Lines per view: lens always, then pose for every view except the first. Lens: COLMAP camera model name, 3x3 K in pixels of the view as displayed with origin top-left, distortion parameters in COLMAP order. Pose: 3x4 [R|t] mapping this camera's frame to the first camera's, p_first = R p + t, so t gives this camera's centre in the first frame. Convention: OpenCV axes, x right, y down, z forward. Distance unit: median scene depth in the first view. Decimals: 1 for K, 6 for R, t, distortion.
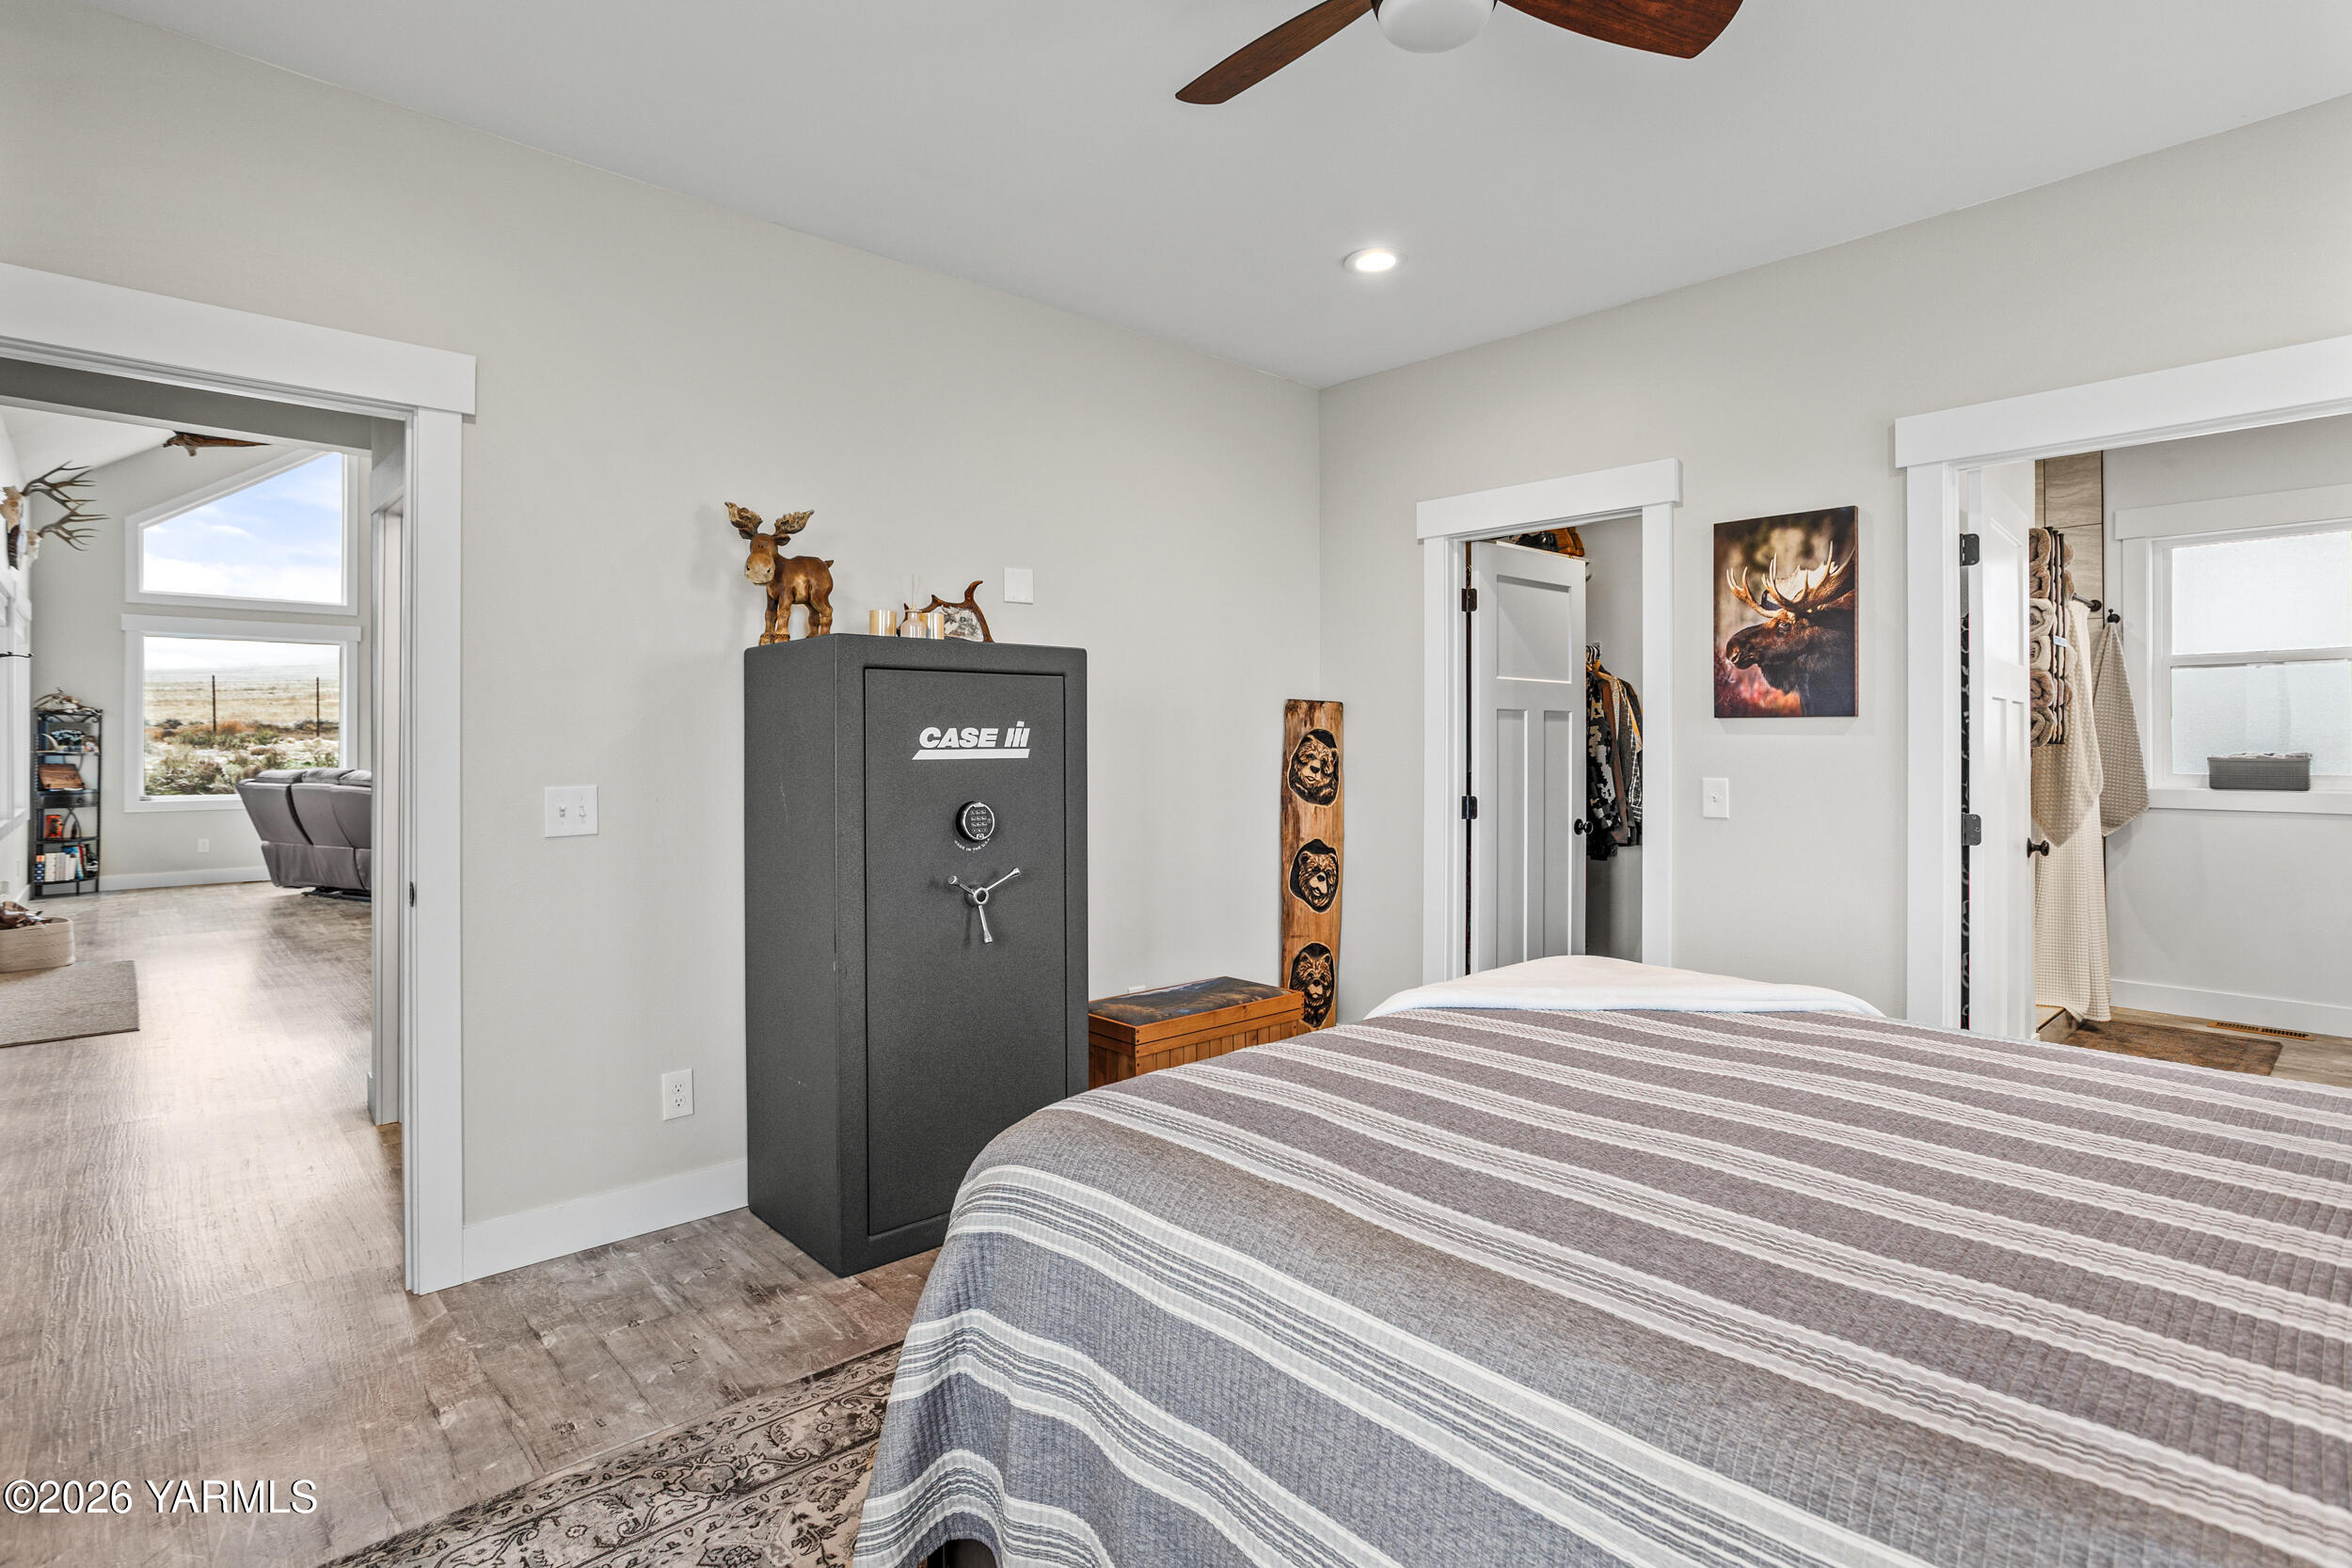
lens RADIAL K [[1163.7, 0, 1166.4], [0, 1163.7, 745.2], [0, 0, 1]] dist [-0.055077, 0.035021]
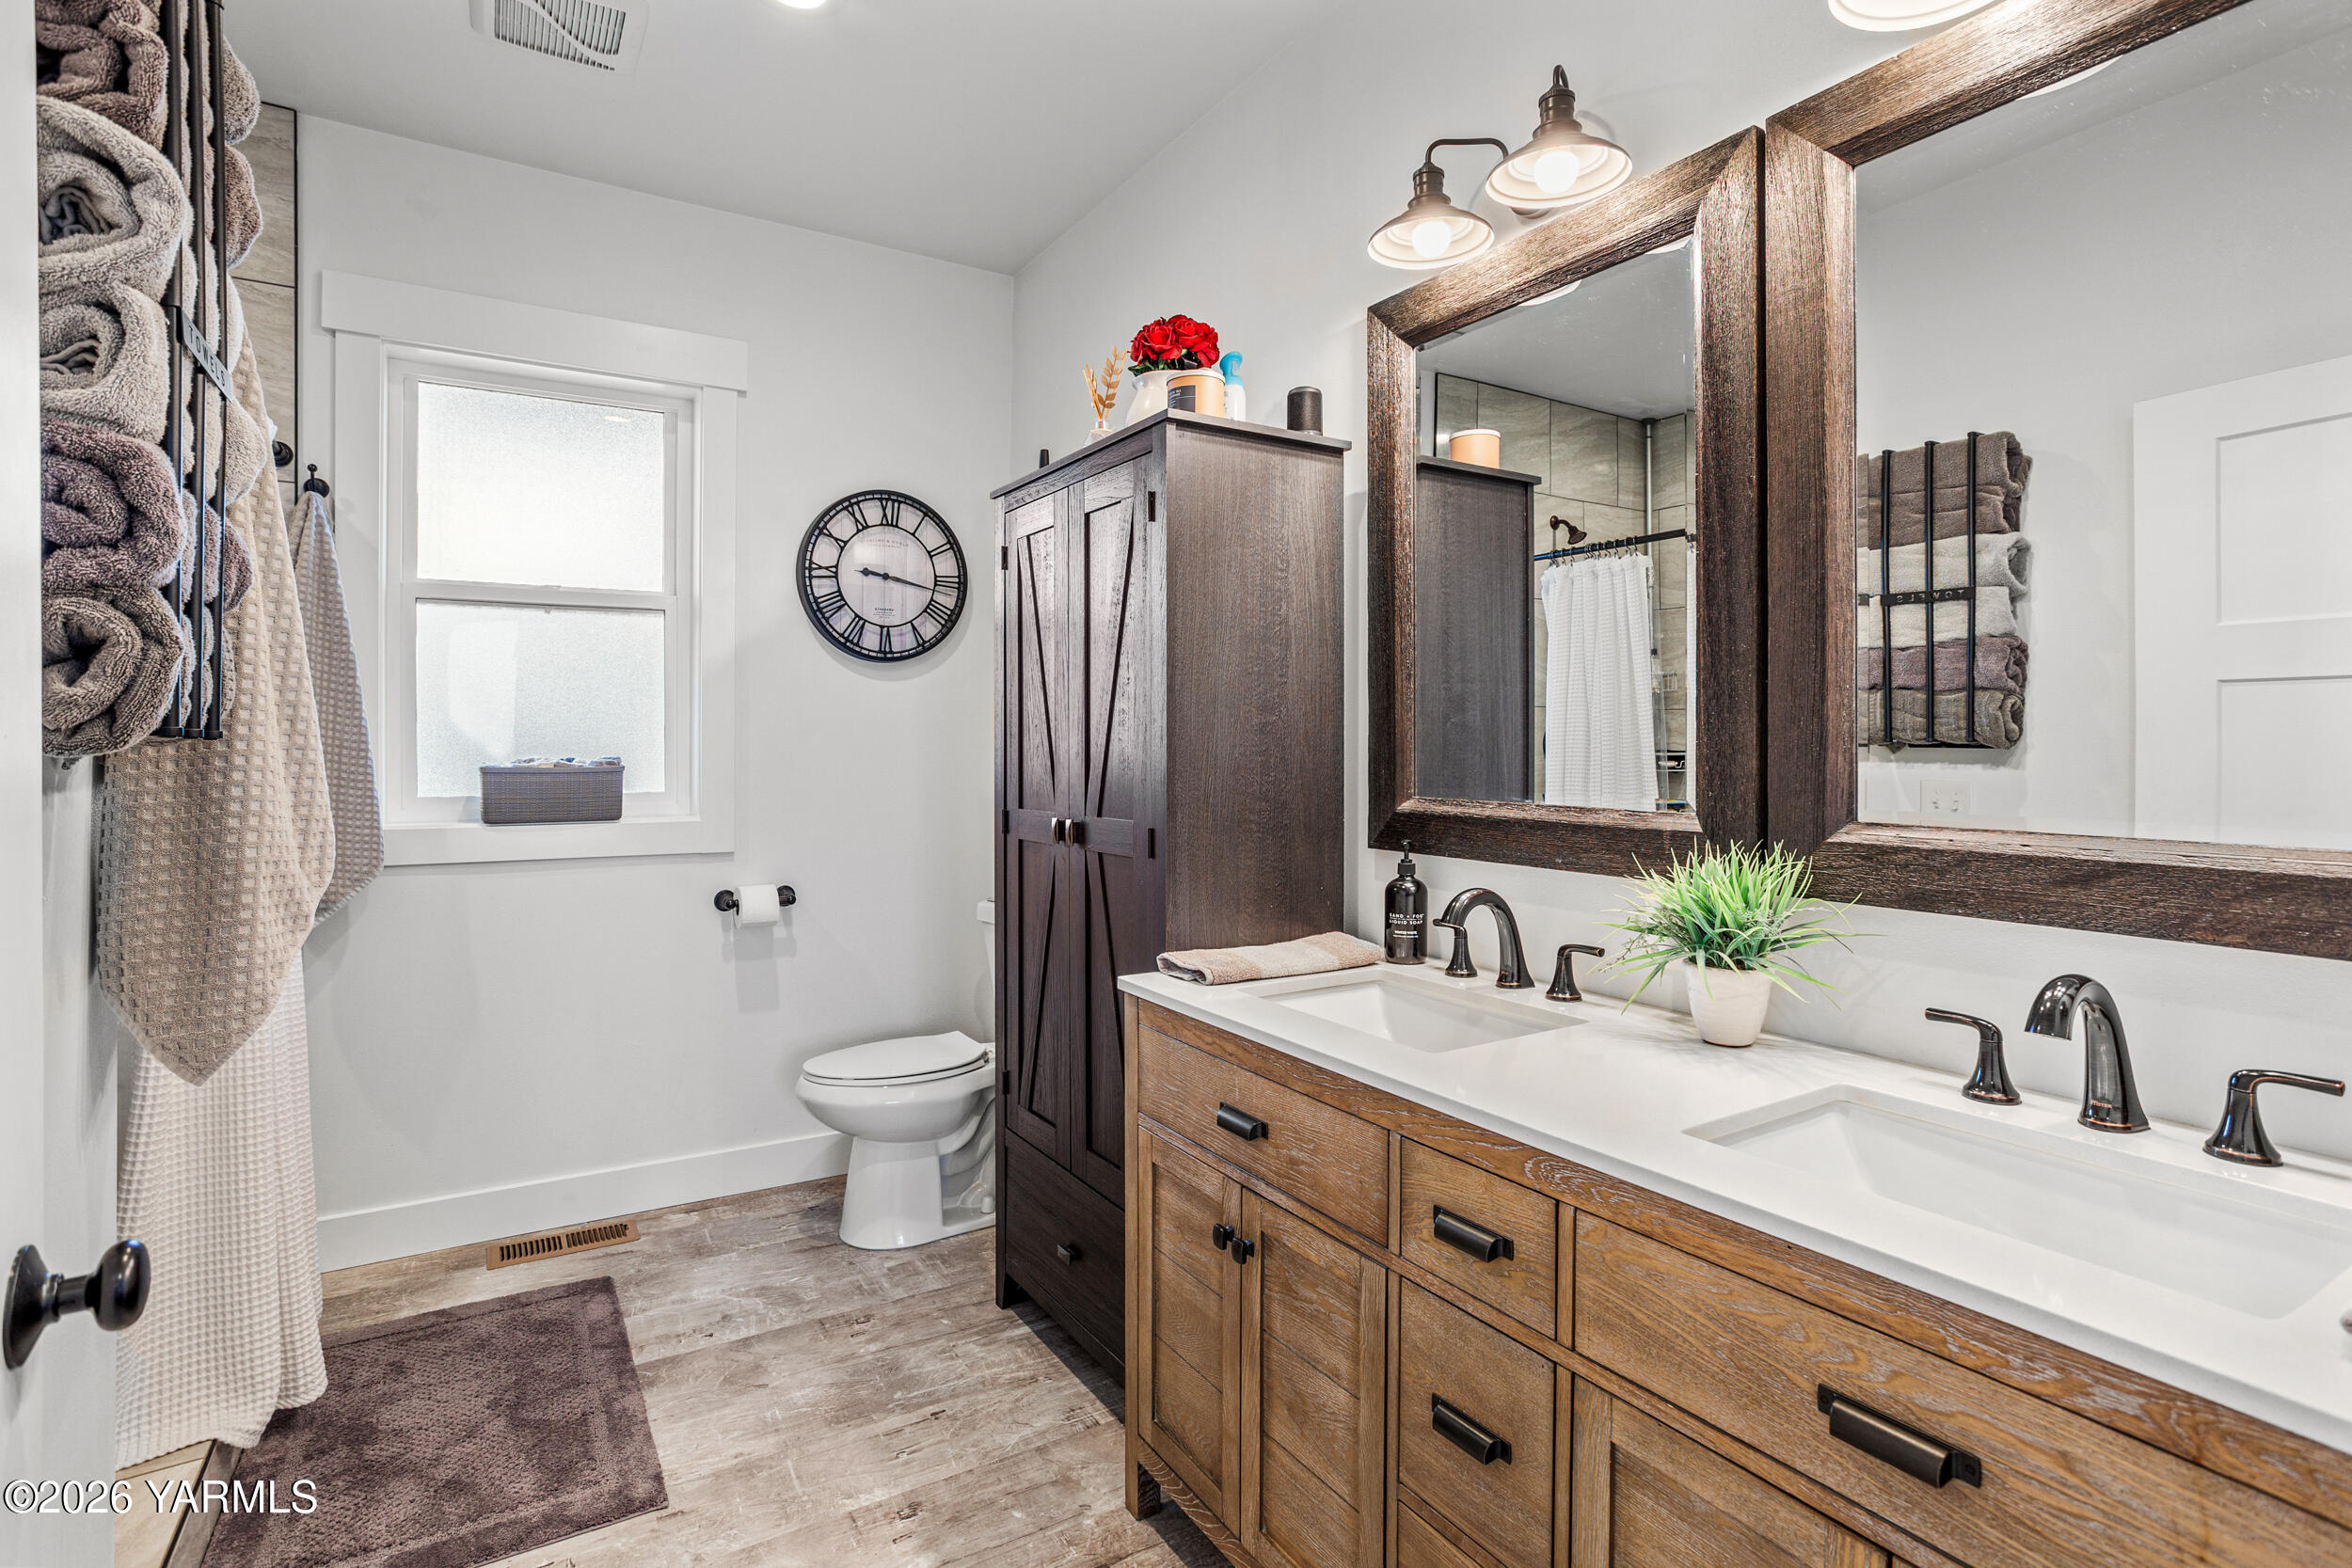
lens RADIAL K [[1163.7, 0, 1166.4], [0, 1163.7, 745.2], [0, 0, 1]] dist [-0.055077, 0.035021]
pose [[0.201767, -0.002099, 0.979431, 0.451622], [-0.002258, 0.999994, 0.002608, -0.001944], [-0.979431, -0.002738, 0.201761, 0.577205]]
